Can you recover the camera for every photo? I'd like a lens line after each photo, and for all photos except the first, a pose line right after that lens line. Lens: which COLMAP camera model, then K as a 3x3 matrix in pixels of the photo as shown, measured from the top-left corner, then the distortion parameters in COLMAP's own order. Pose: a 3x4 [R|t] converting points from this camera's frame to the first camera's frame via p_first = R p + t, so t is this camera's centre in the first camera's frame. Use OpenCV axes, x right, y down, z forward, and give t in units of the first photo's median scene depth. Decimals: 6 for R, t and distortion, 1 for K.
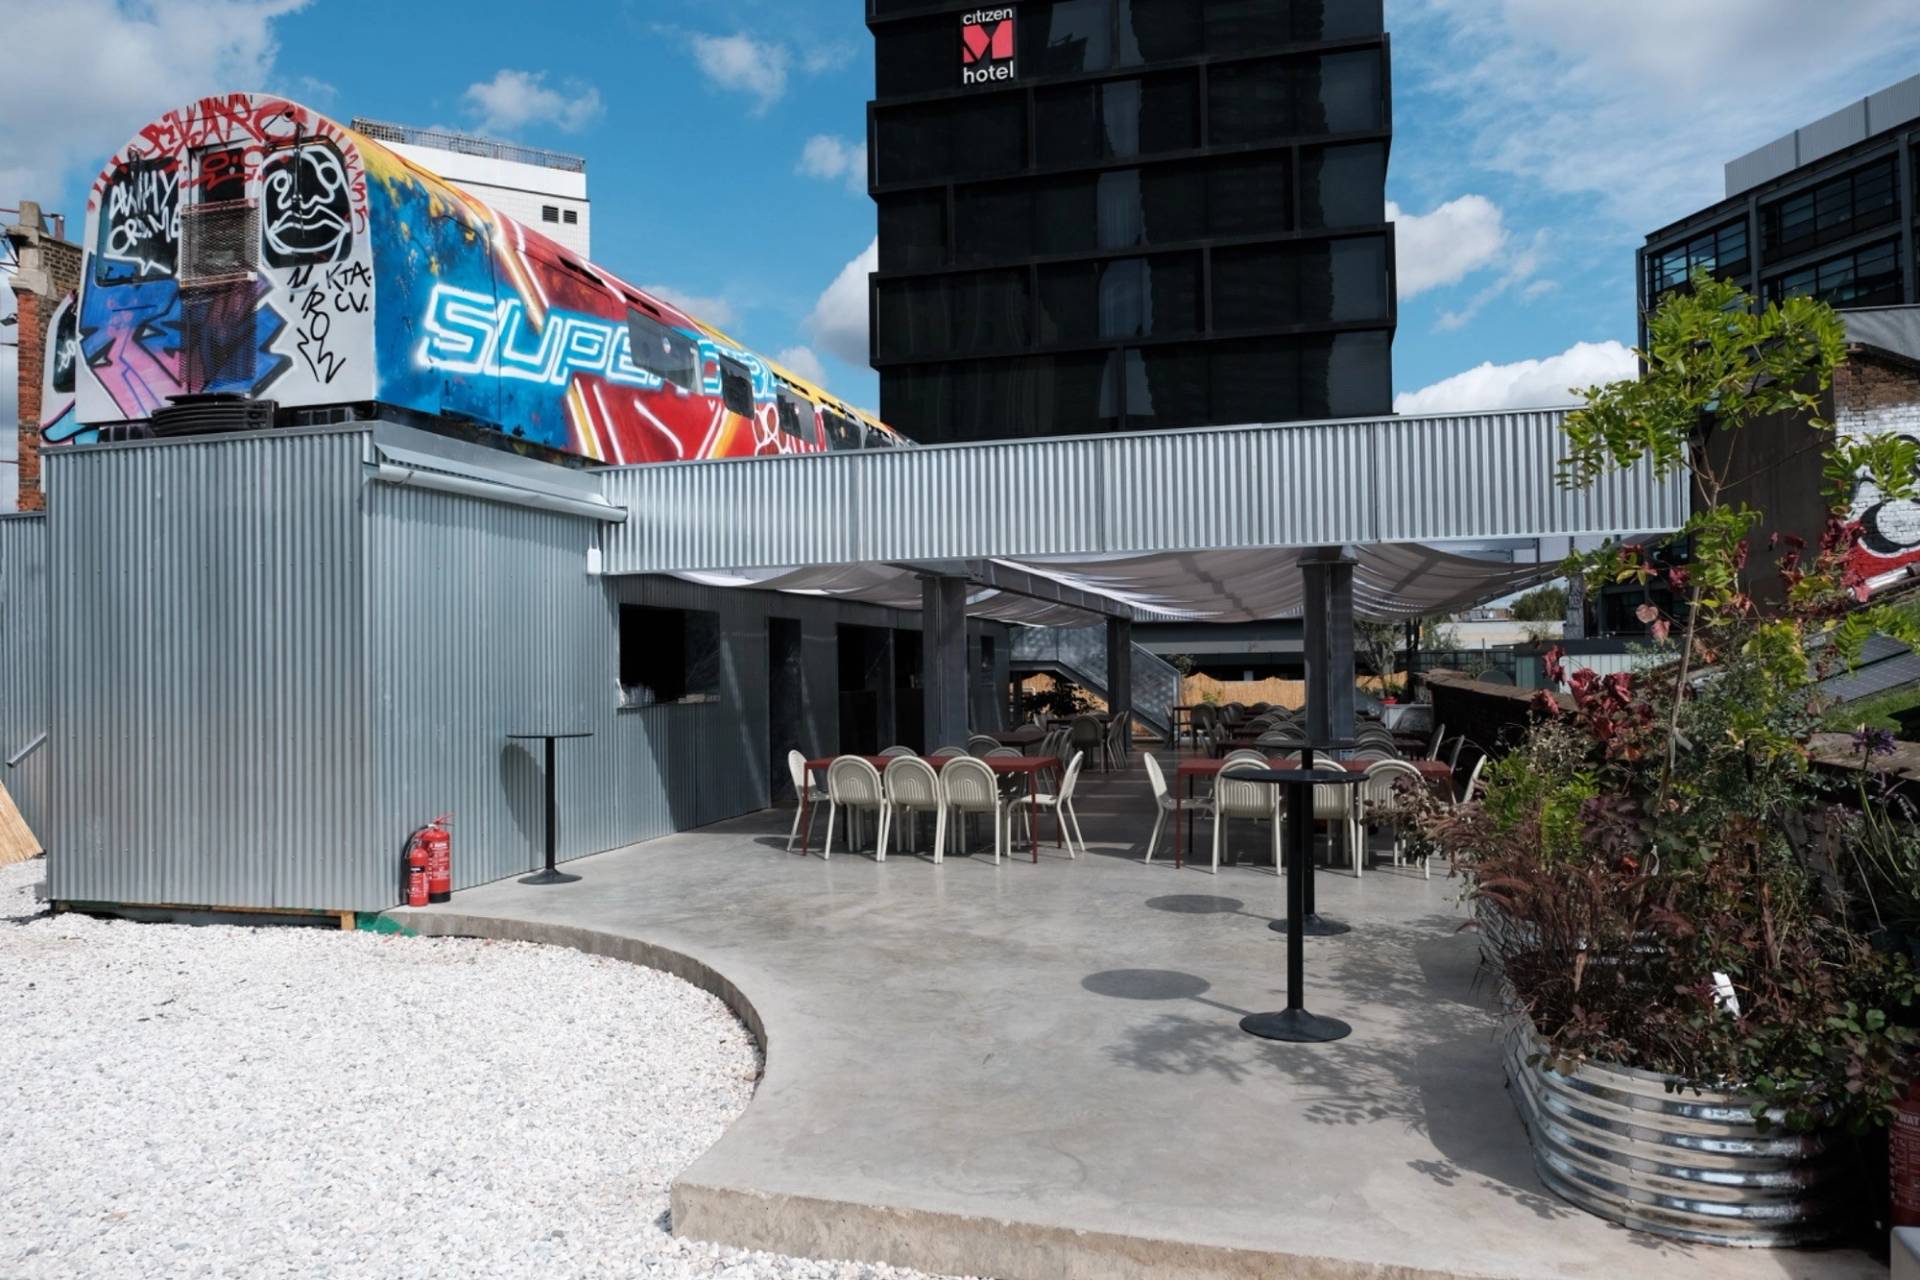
lens RADIAL K [[1330.4, 0, 960.0], [0, 1330.4, 640.0], [0, 0, 1]] dist [-0.010449, -0.002864]
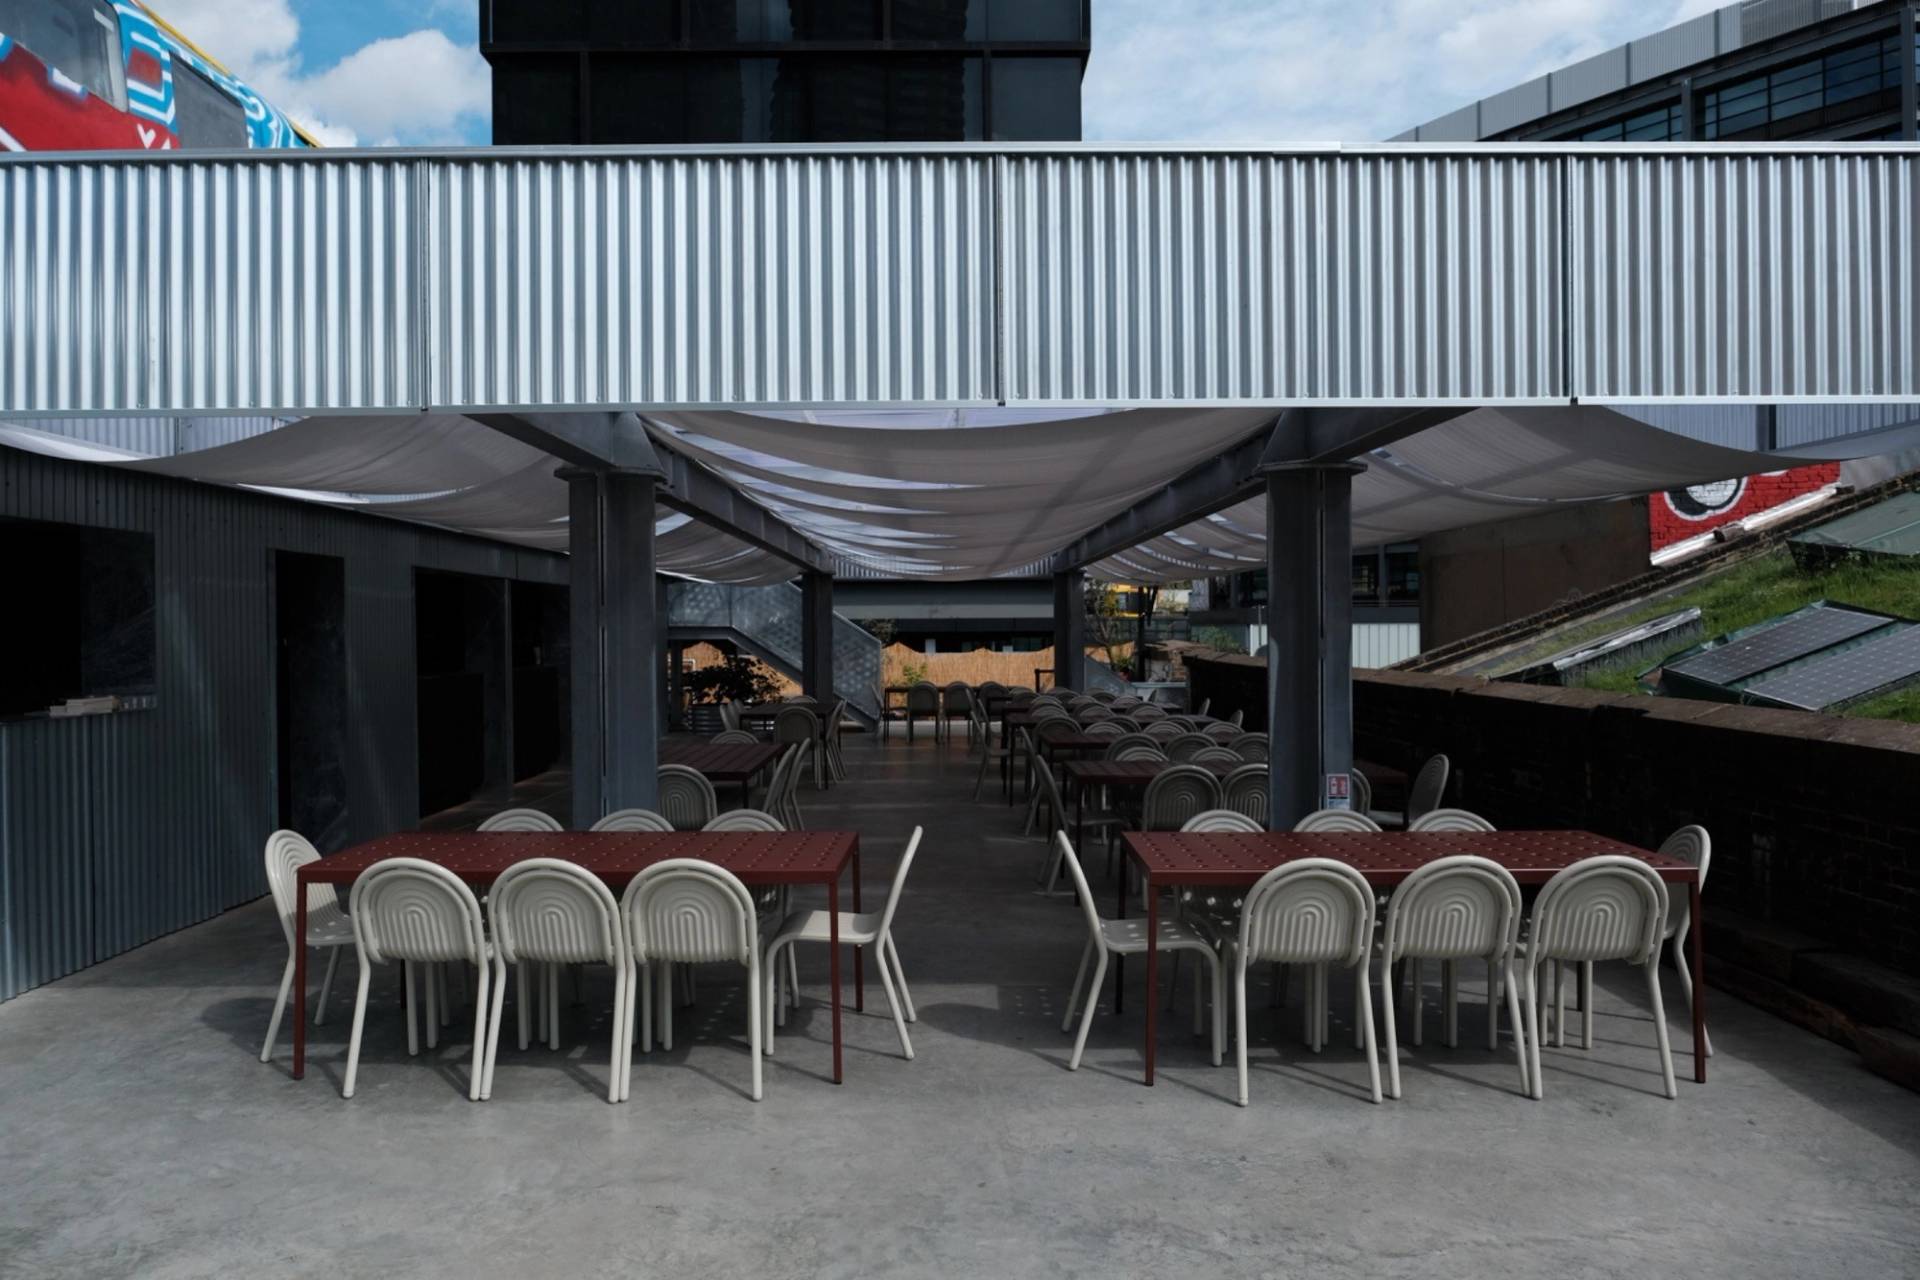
lens RADIAL K [[1330.4, 0, 960.0], [0, 1330.4, 640.0], [0, 0, 1]] dist [-0.010449, -0.002864]
pose [[0.961619, 0.005650, 0.274328, -0.030631], [-0.013158, 0.999587, 0.025536, 0.003579], [-0.274071, -0.028165, 0.961297, 0.575401]]
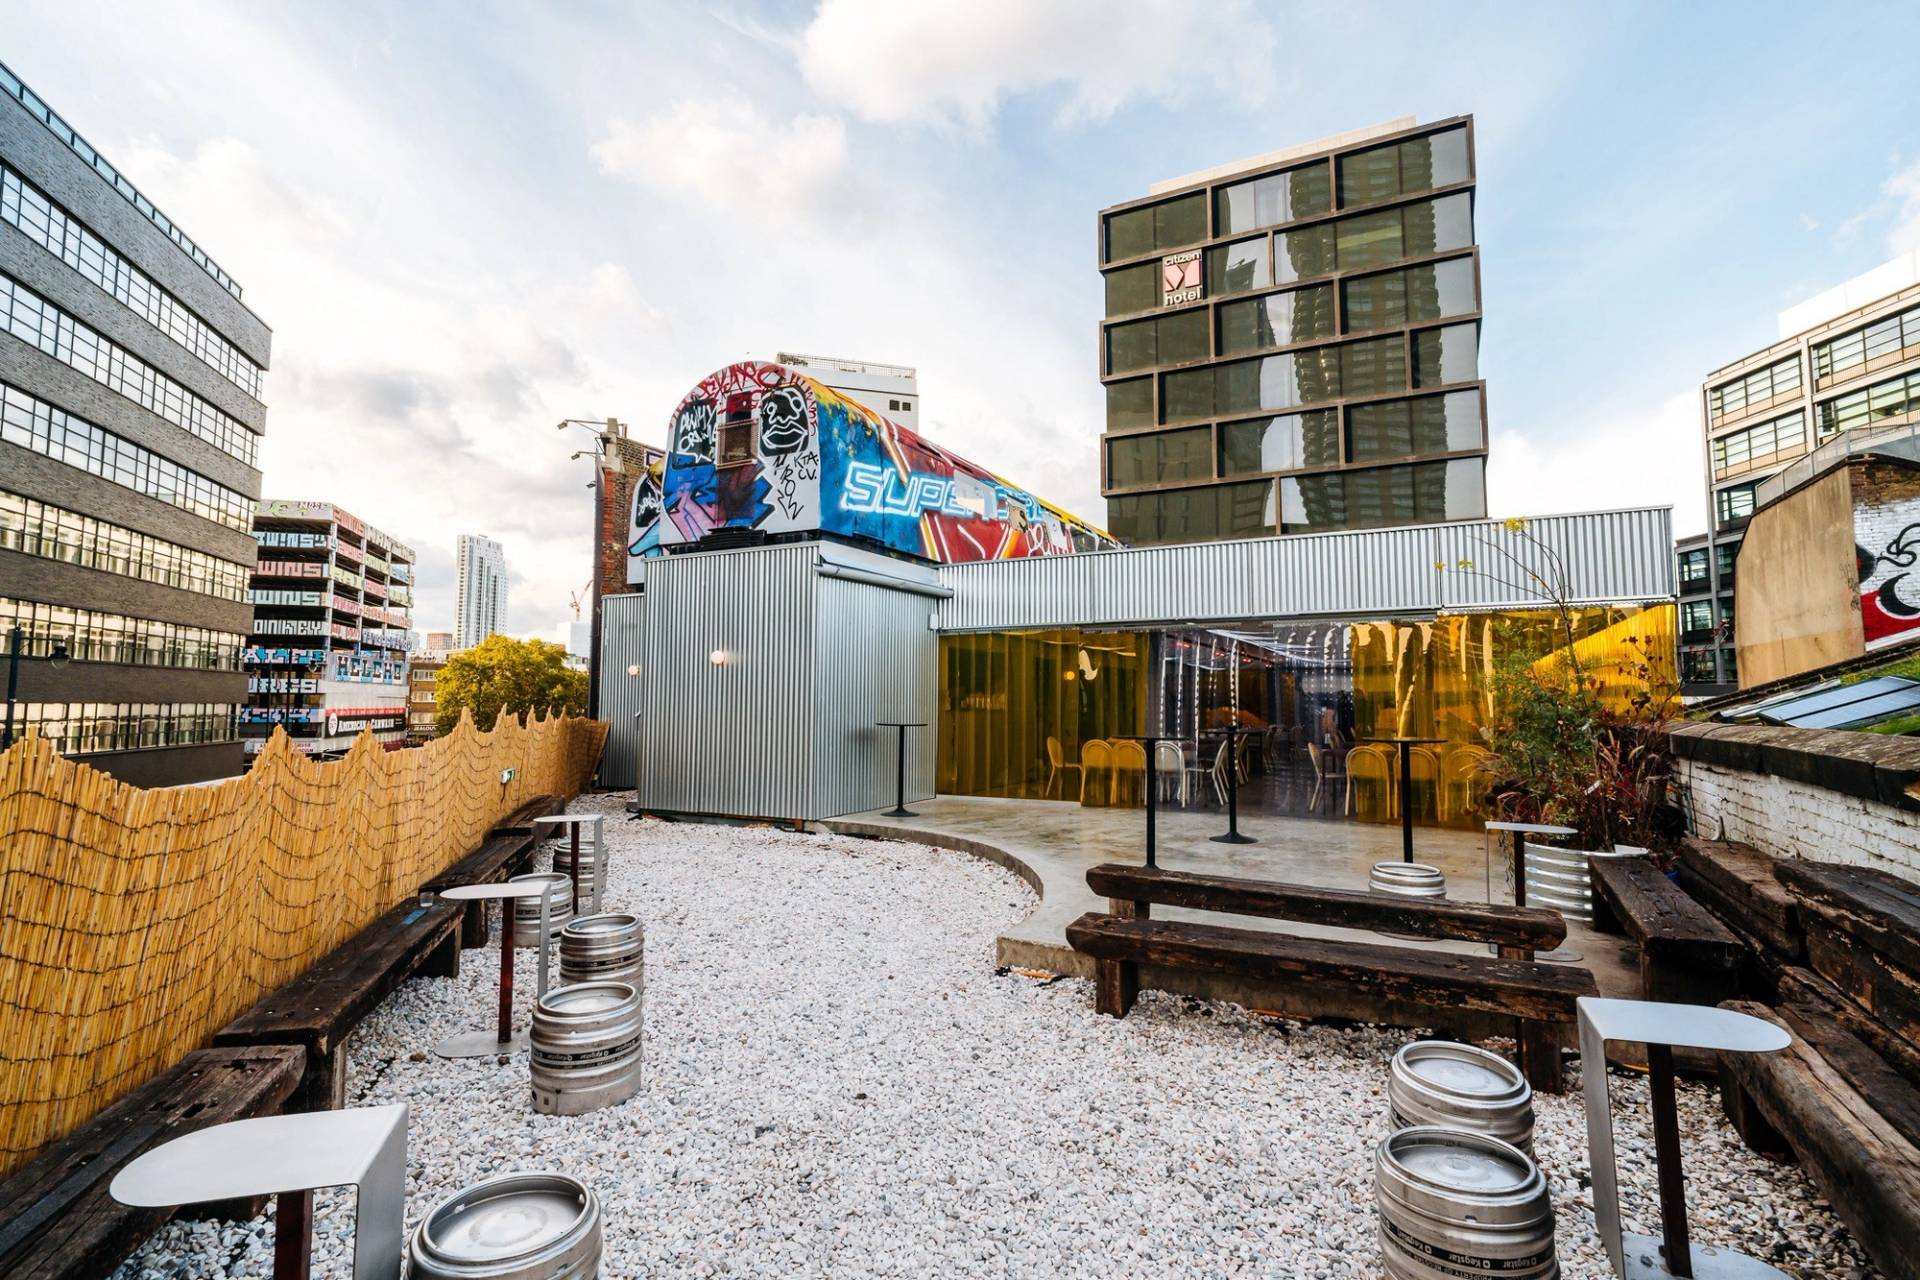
lens RADIAL K [[923.5, 0, 960.0], [0, 923.5, 640.0], [0, 0, 1]] dist [0.013018, 0.000081]
pose [[0.976360, 0.001779, -0.216143, 0.007983], [-0.012252, 0.998814, -0.047121, 0.020445], [0.215803, 0.048655, 0.975224, -0.135125]]
